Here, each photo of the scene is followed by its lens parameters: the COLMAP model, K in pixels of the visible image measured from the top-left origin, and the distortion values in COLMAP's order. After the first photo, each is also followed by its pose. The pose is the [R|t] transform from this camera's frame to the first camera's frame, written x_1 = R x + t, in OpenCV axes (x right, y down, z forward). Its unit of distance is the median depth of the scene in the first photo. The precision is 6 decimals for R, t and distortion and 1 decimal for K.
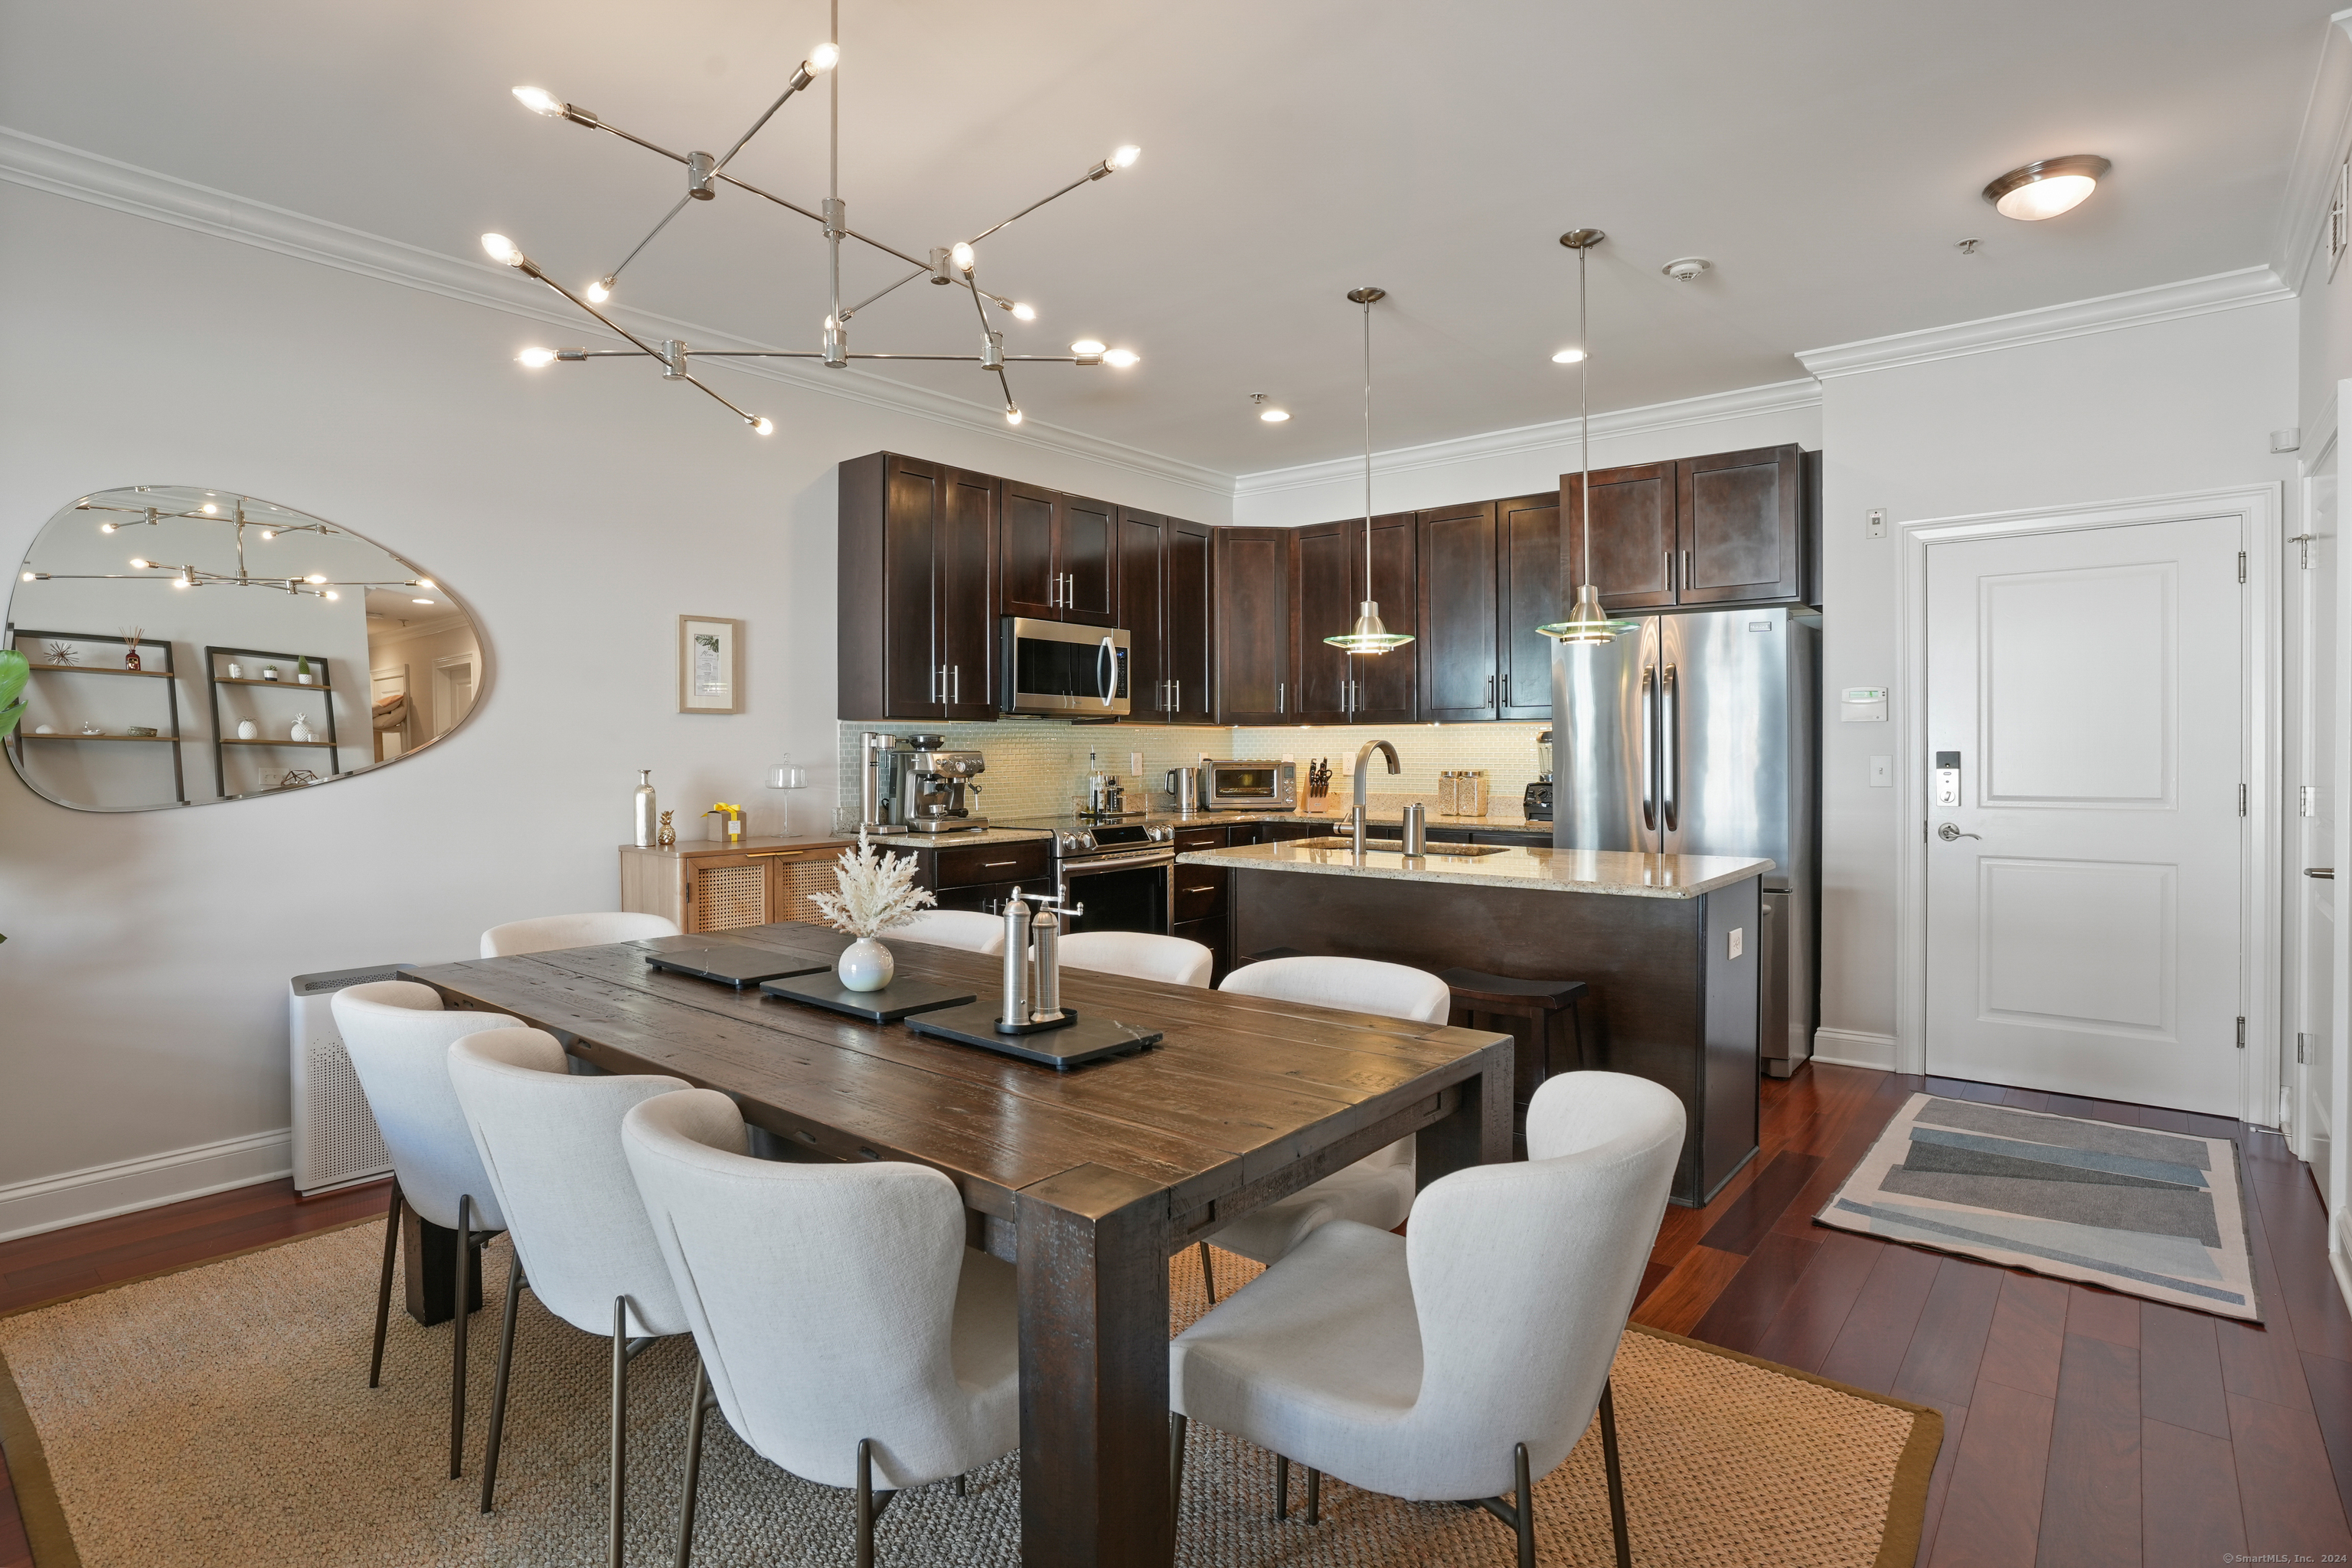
lens RADIAL K [[1187.4, 0, 1163.0], [0, 1187.4, 758.7], [0, 0, 1]] dist [-0.065871, 0.025350]
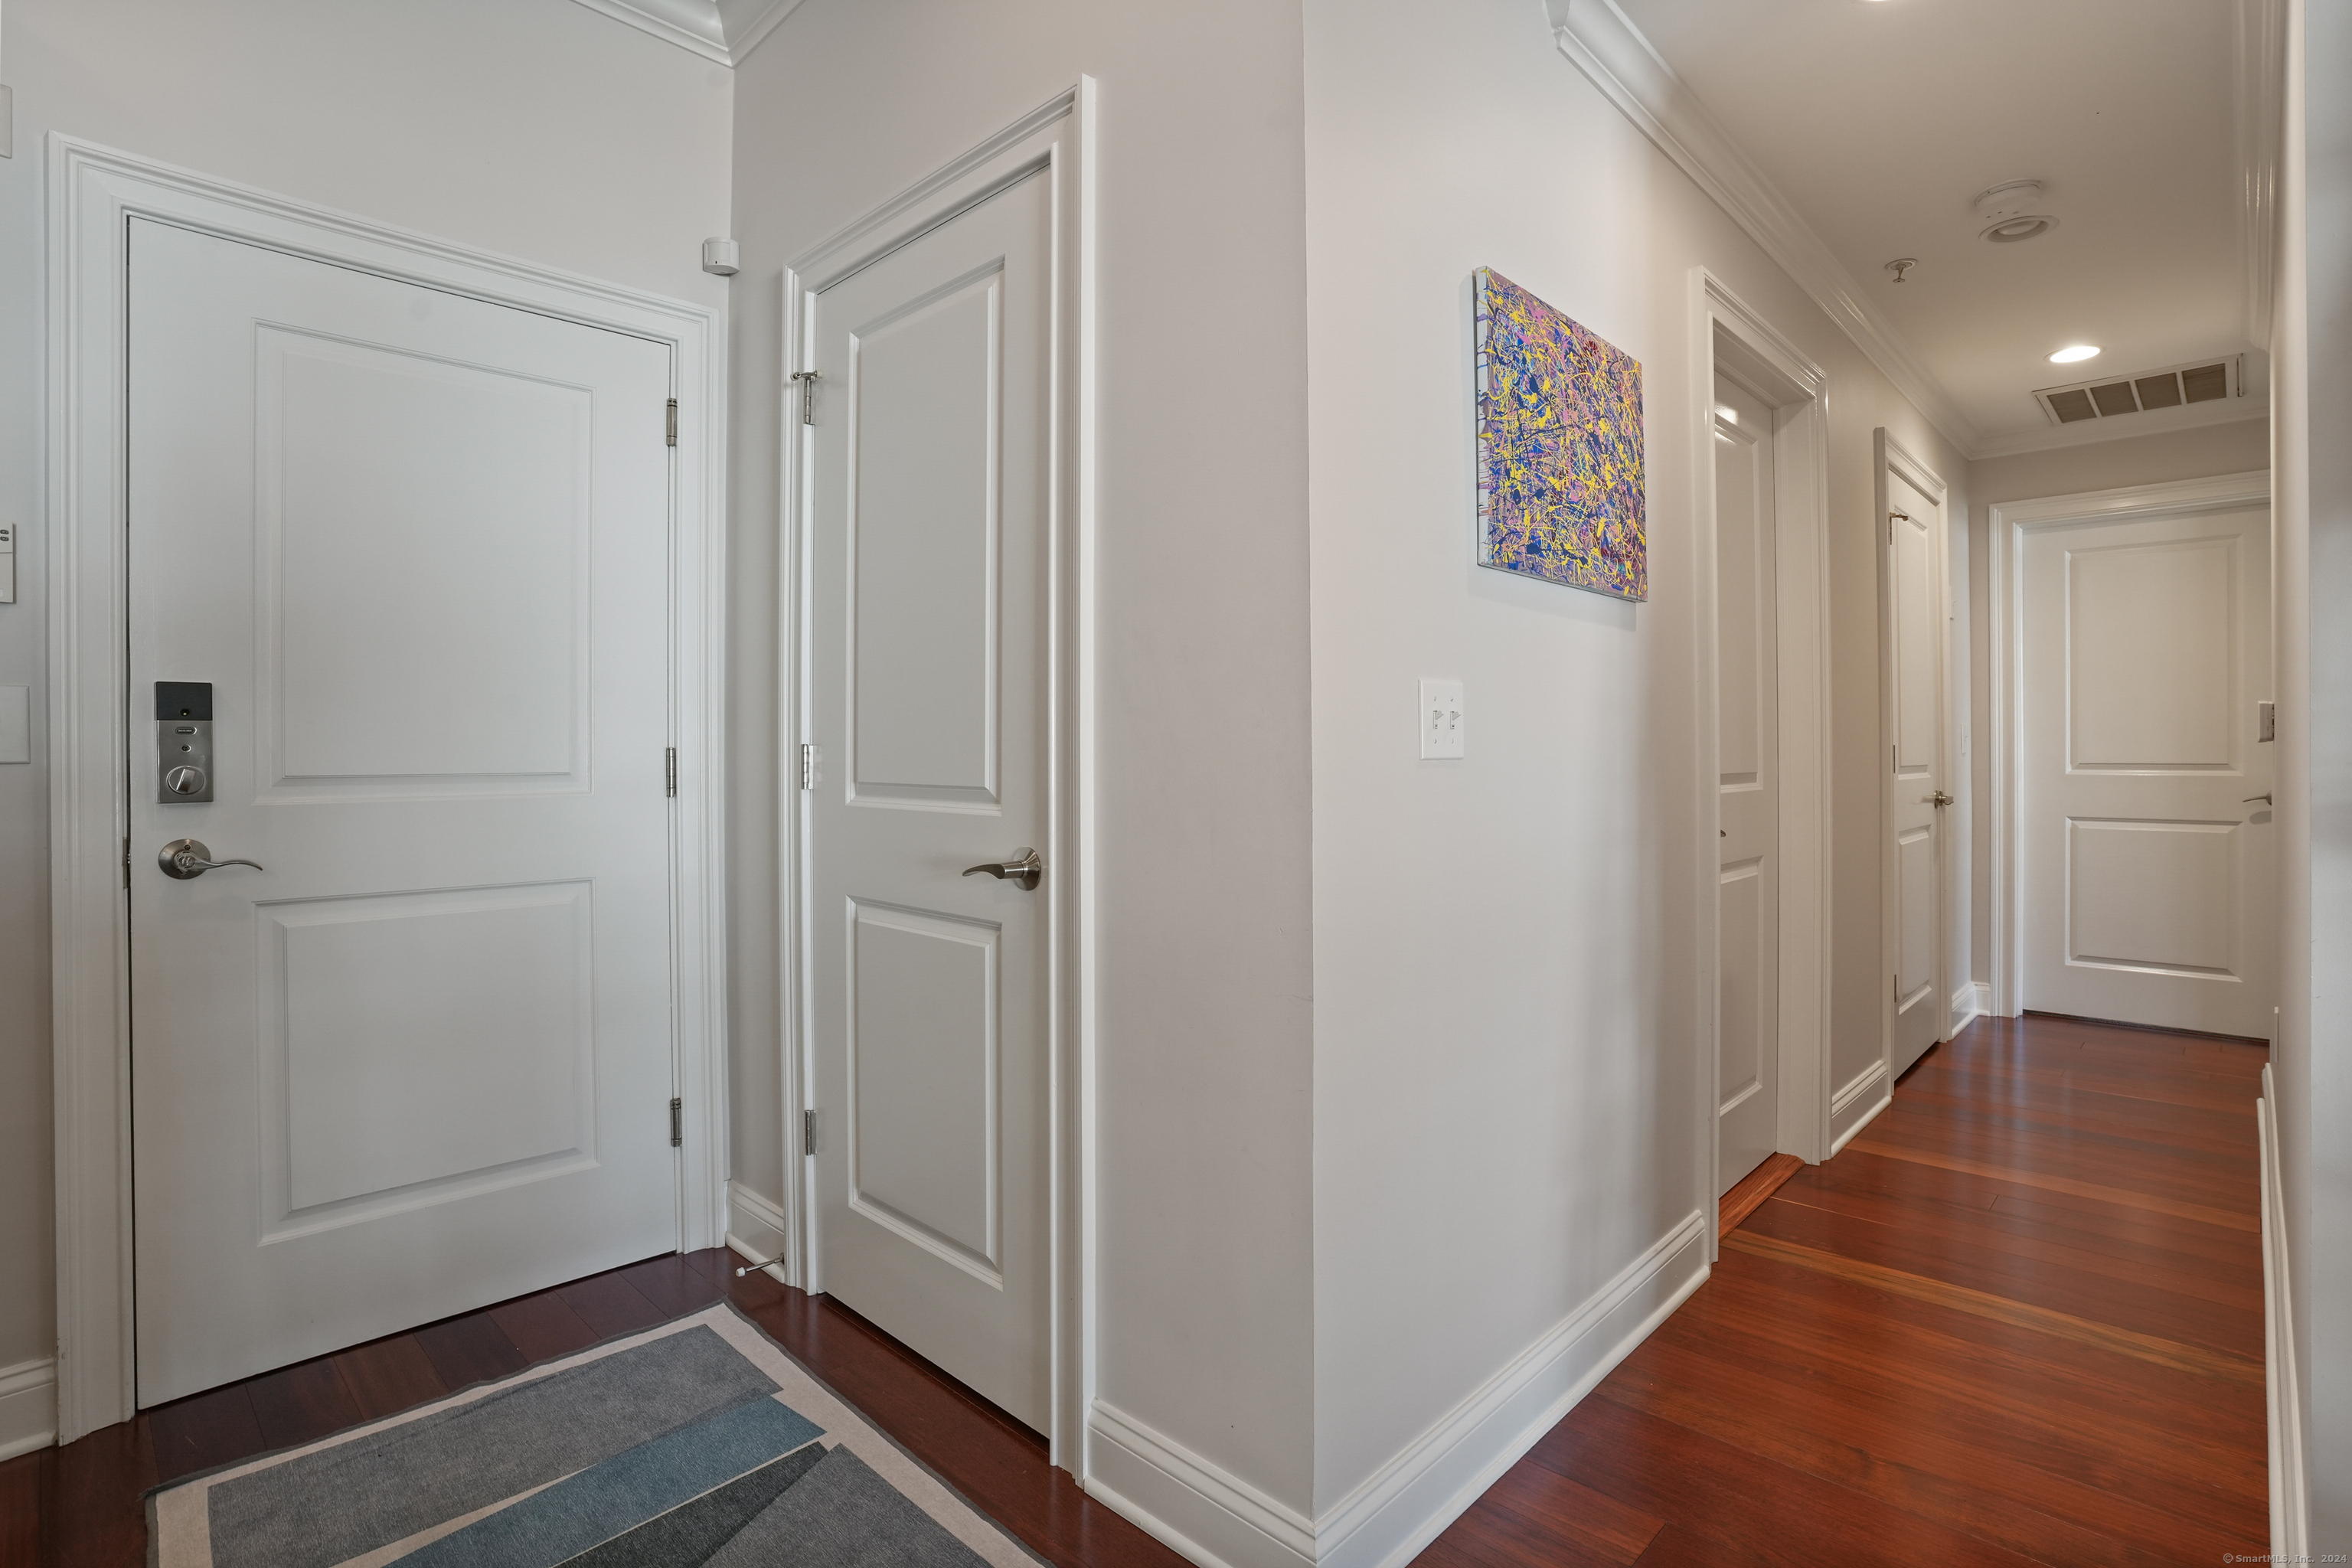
lens RADIAL K [[1157.3, 0, 1170.9], [0, 1157.3, 761.2], [0, 0, 1]] dist [-0.050634, 0.015161]
pose [[0.071159, 0.001549, 0.997464, 0.242954], [0.007067, 0.999973, -0.002057, 0.026561], [-0.997440, 0.007195, 0.071146, 0.533600]]
